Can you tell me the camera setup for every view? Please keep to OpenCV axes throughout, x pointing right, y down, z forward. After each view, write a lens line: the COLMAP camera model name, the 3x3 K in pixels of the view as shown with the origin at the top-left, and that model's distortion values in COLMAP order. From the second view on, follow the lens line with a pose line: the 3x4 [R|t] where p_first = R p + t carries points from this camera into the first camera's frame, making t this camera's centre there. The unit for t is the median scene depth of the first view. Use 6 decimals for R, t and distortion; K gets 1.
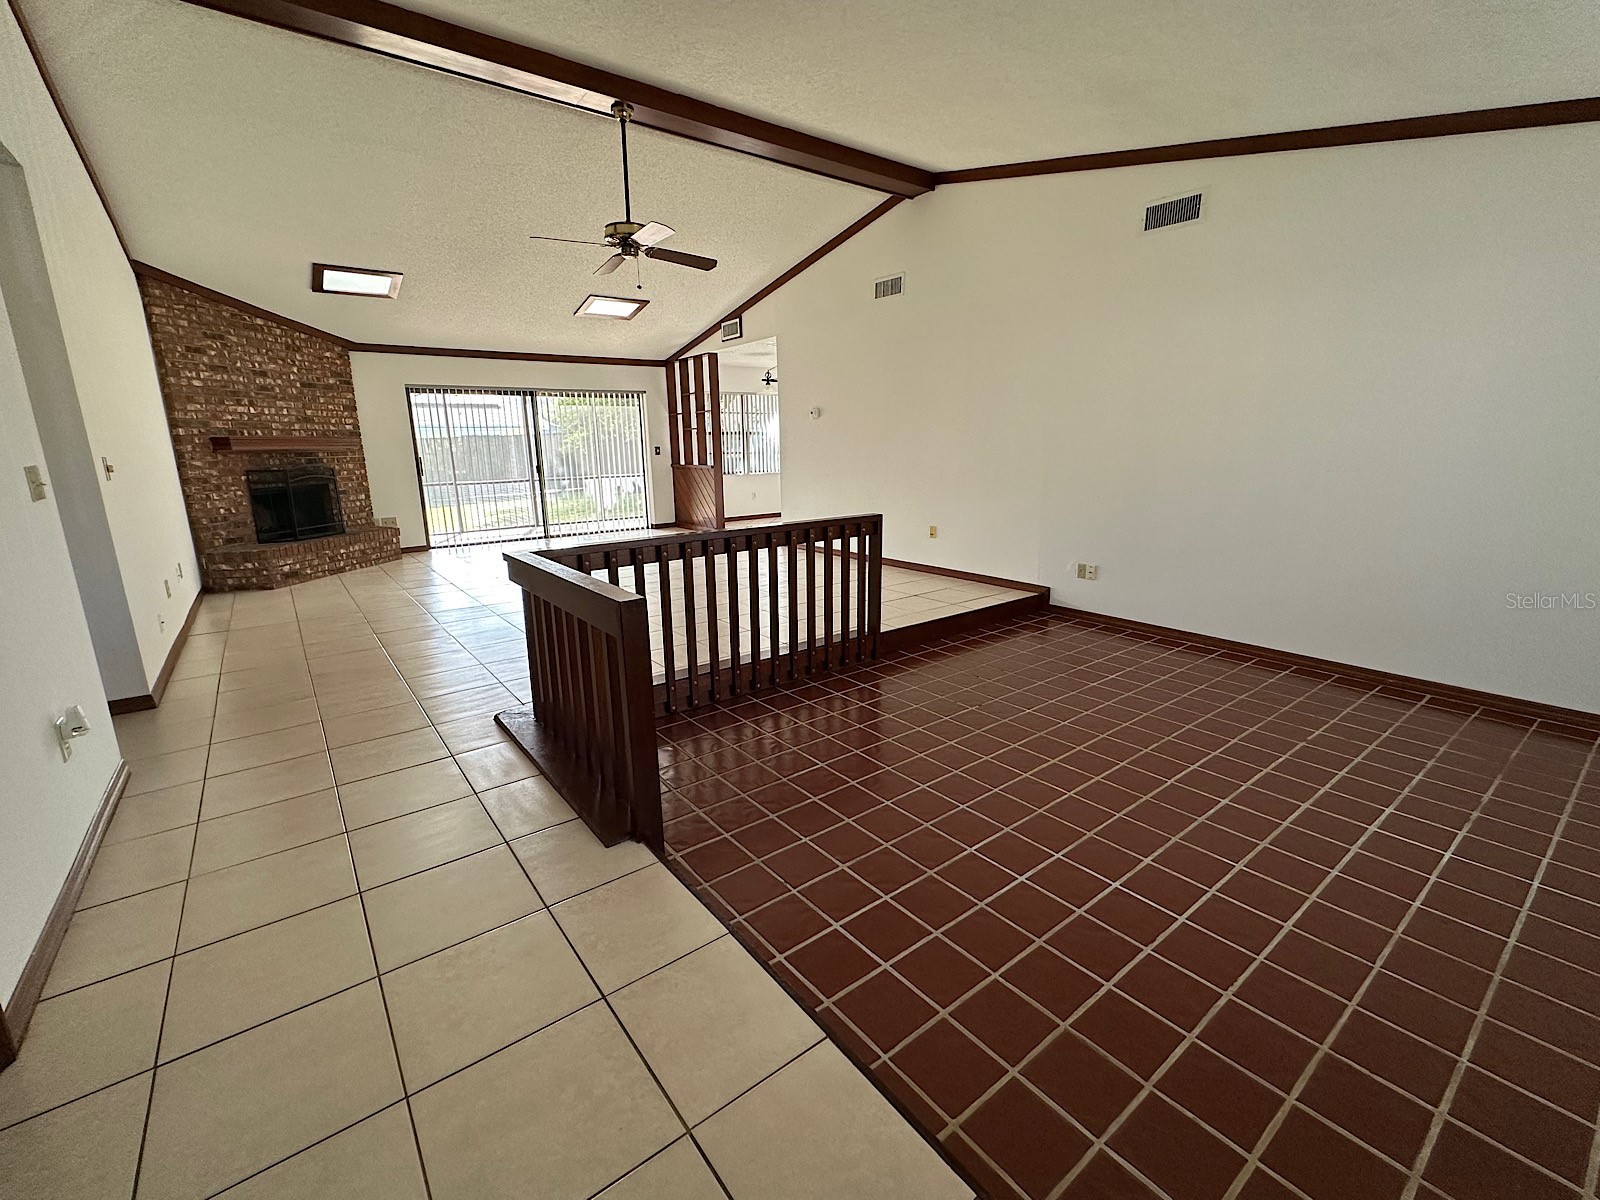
lens RADIAL K [[653.8, 0, 787.8], [0, 653.8, 590.8], [0, 0, 1]] dist [-0.000928, 0.000350]
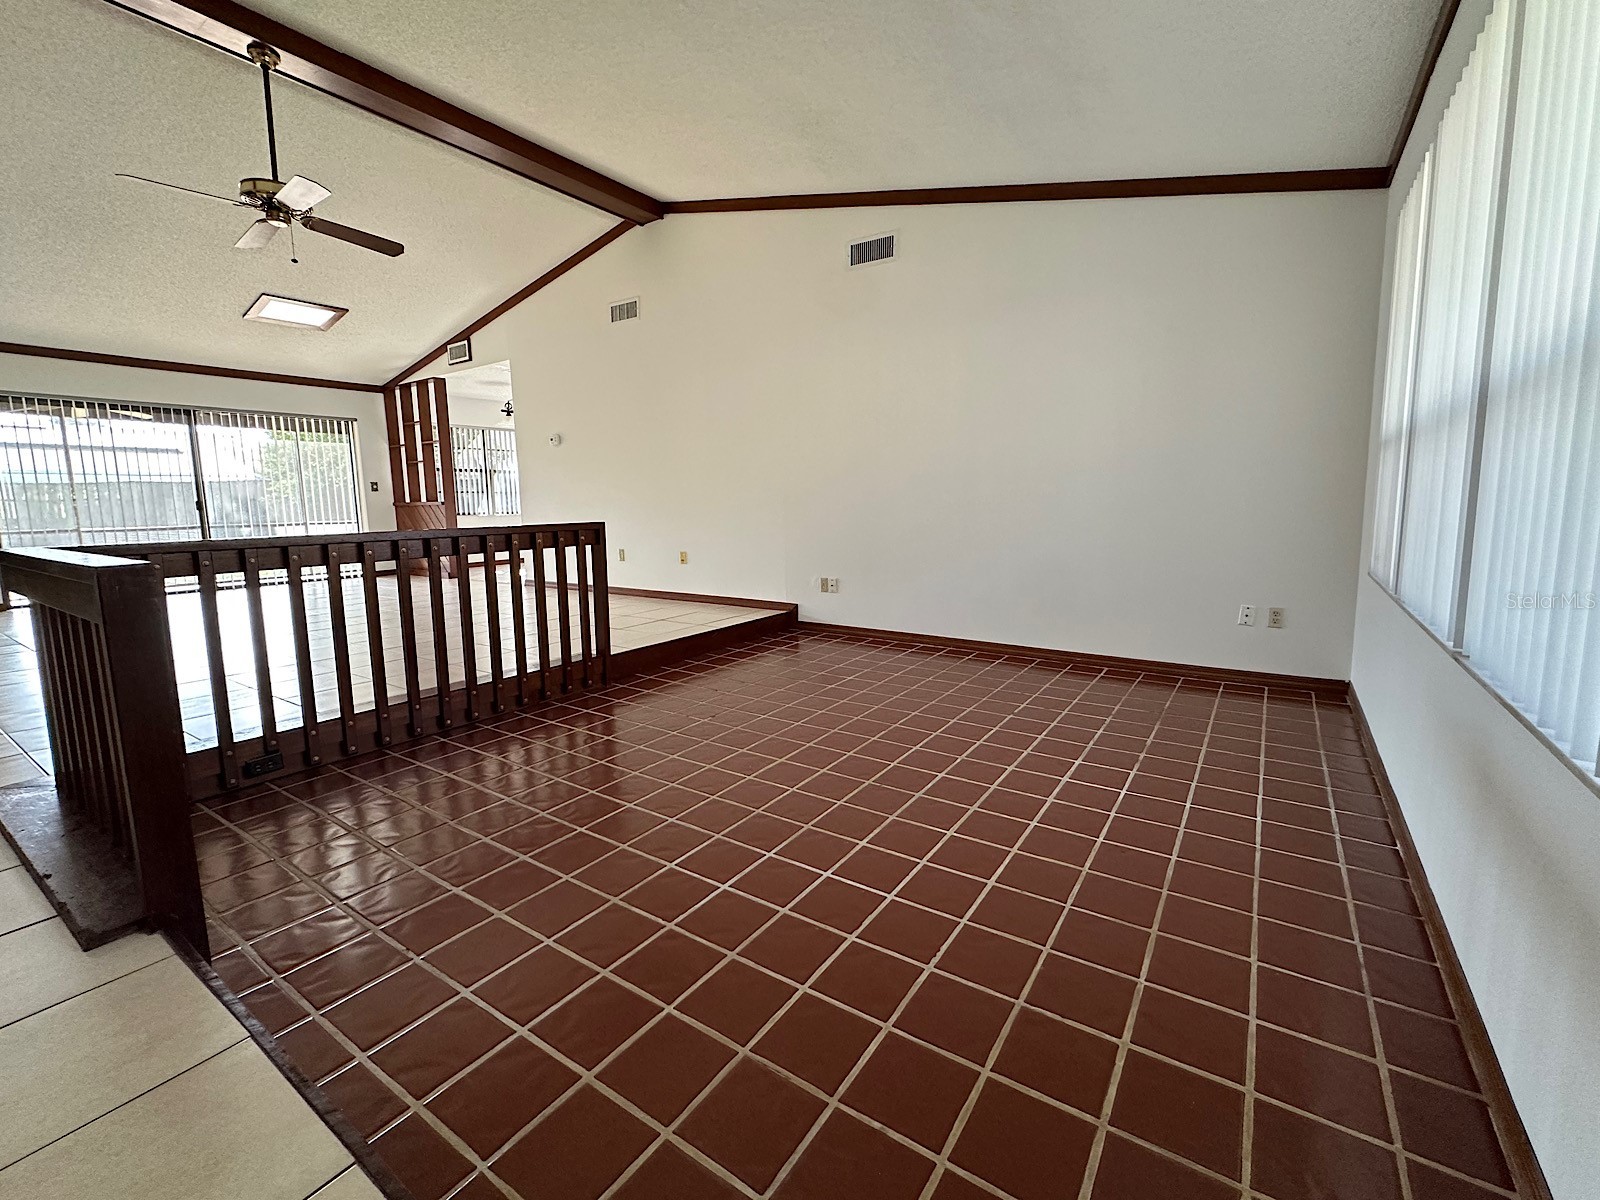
lens RADIAL K [[653.8, 0, 787.8], [0, 653.8, 590.8], [0, 0, 1]] dist [-0.000928, 0.000350]
pose [[0.950807, -0.043165, 0.306761, 0.094830], [0.072586, 0.993721, -0.085152, 0.067661], [-0.301160, 0.103229, 0.947970, 0.065596]]
